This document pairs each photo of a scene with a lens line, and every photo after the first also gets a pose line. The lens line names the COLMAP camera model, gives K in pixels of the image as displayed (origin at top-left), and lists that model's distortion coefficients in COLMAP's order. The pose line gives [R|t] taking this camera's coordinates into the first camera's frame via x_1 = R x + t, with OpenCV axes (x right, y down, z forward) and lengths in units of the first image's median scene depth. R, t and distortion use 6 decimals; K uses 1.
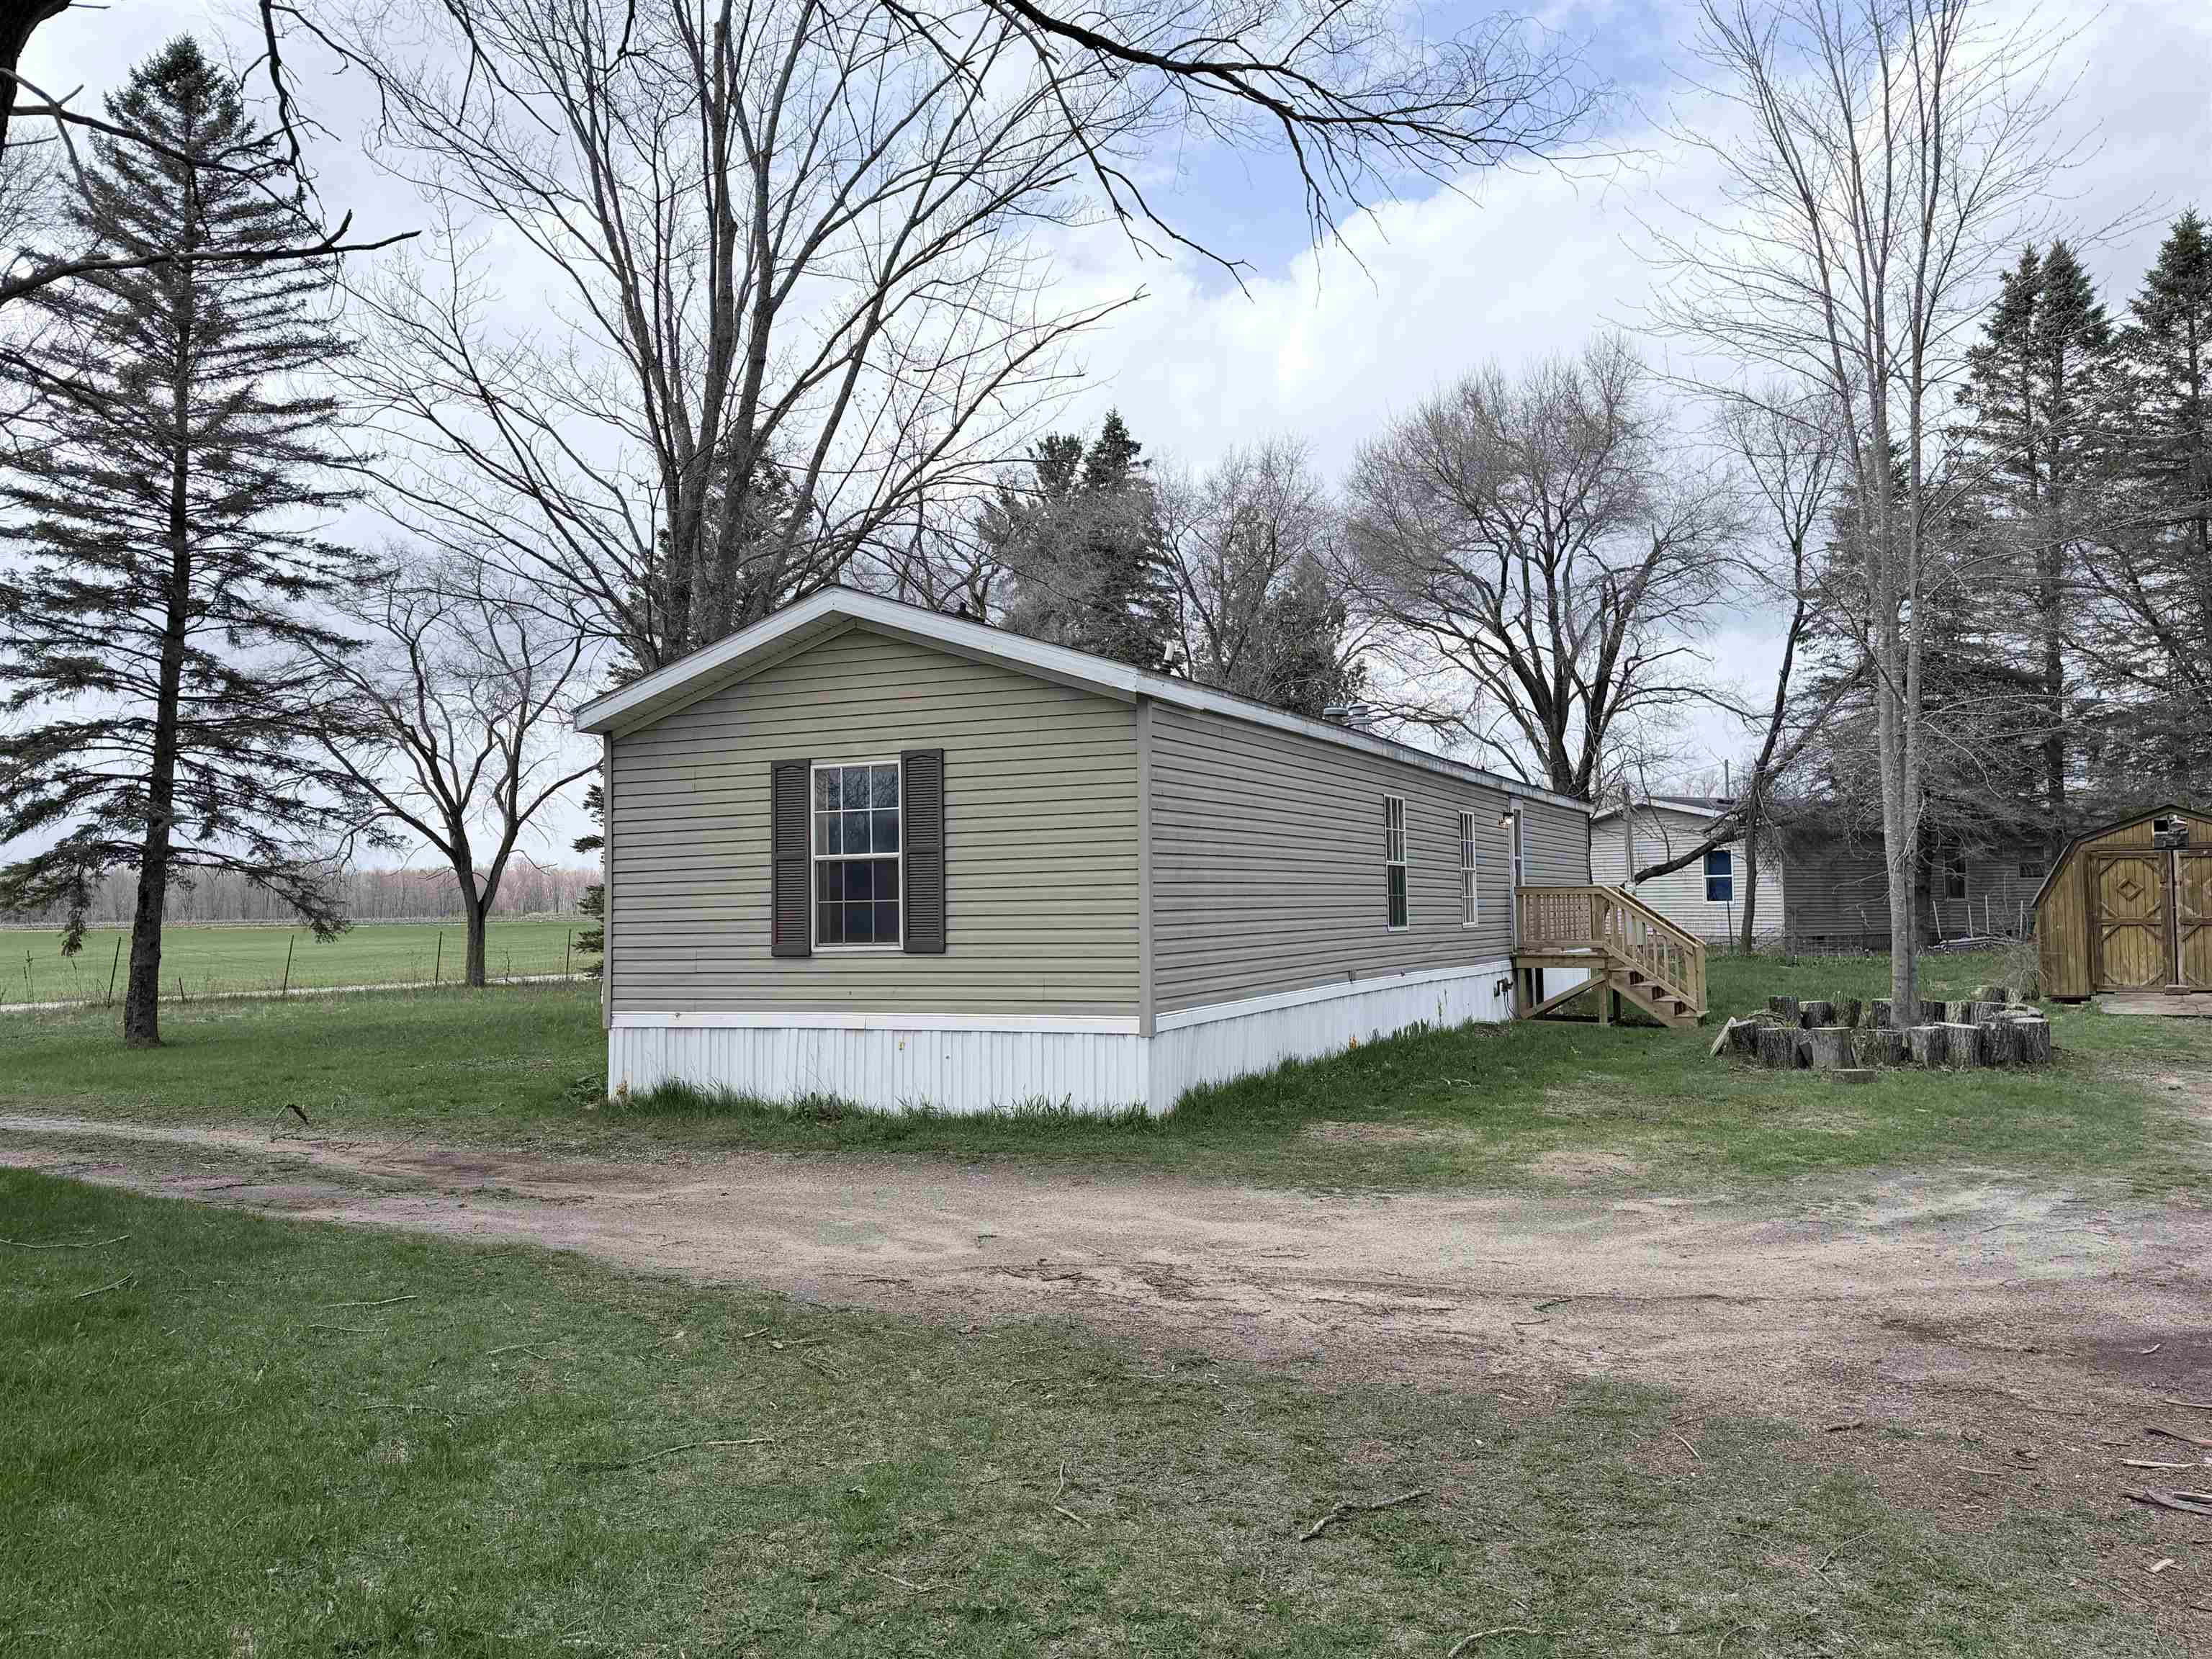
lens RADIAL K [[1719.6, 0, 1106.0], [0, 1719.6, 829.5], [0, 0, 1]] dist [0.050609, -0.000249]
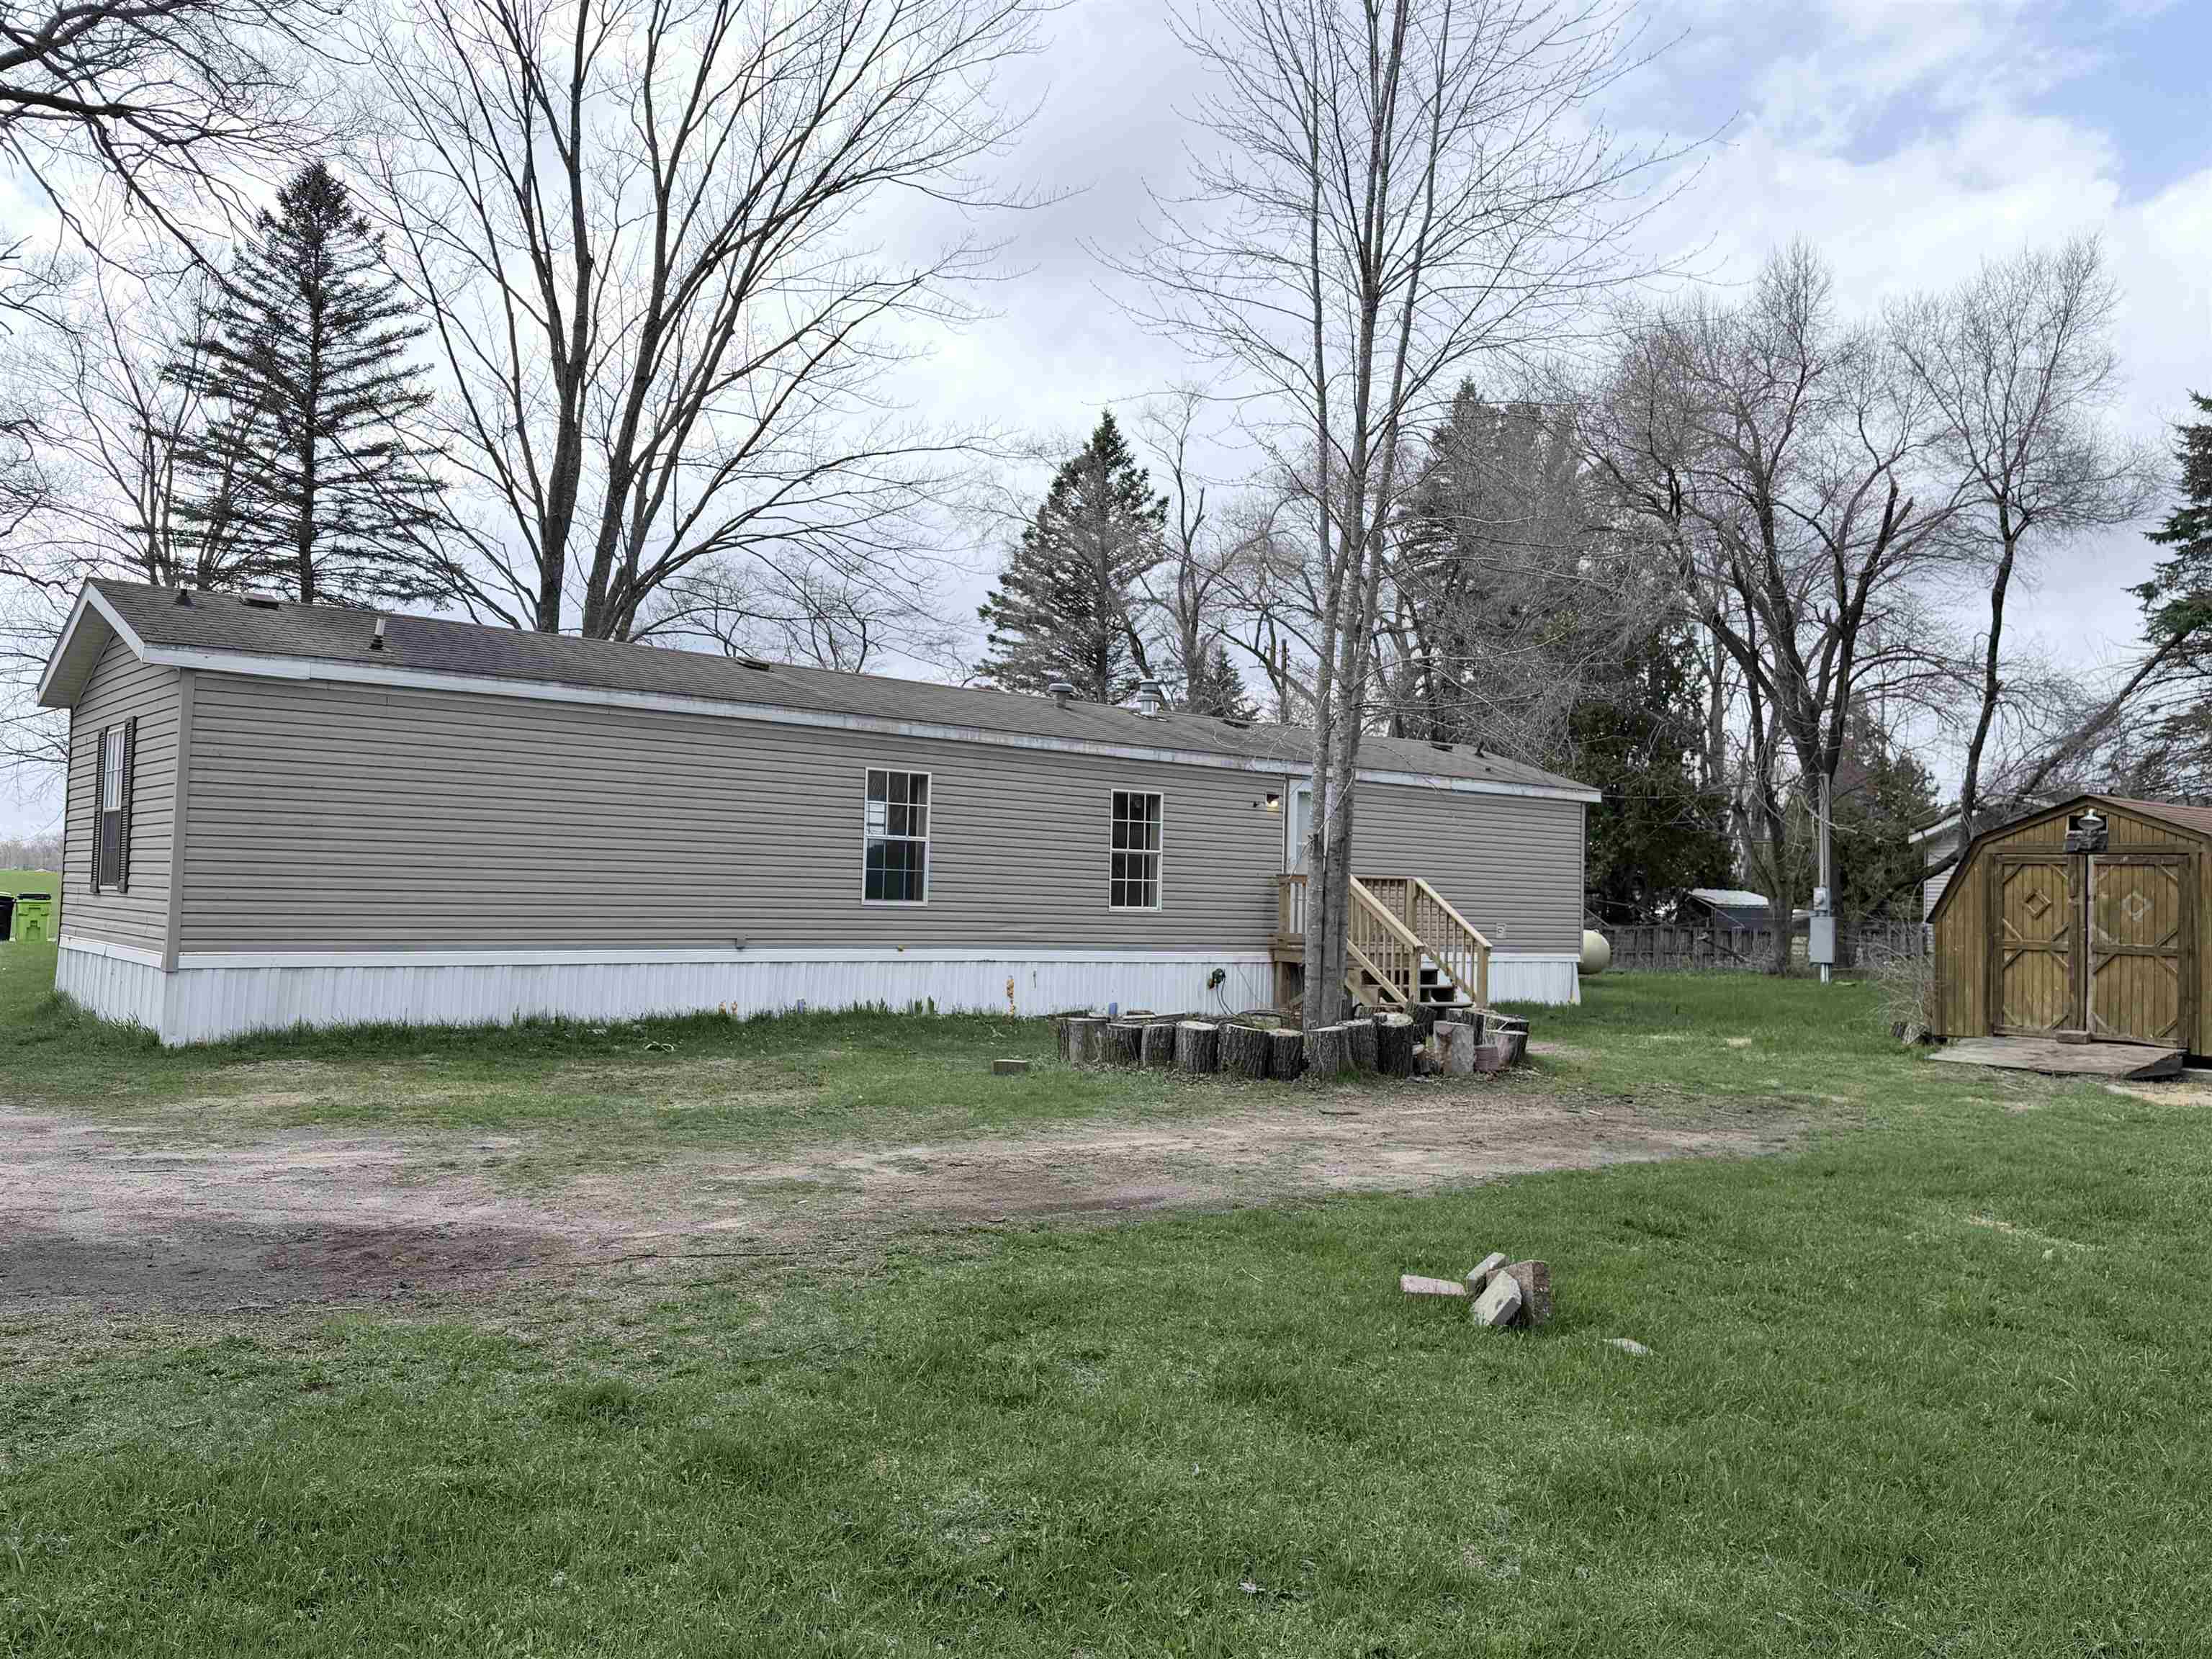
lens RADIAL K [[1719.6, 0, 1106.0], [0, 1719.6, 829.5], [0, 0, 1]] dist [0.050609, -0.000249]
pose [[0.899227, 0.022948, -0.436880, 0.553232], [-0.020640, 0.999737, 0.010029, 0.001891], [0.436995, -0.000001, 0.899464, 0.126570]]
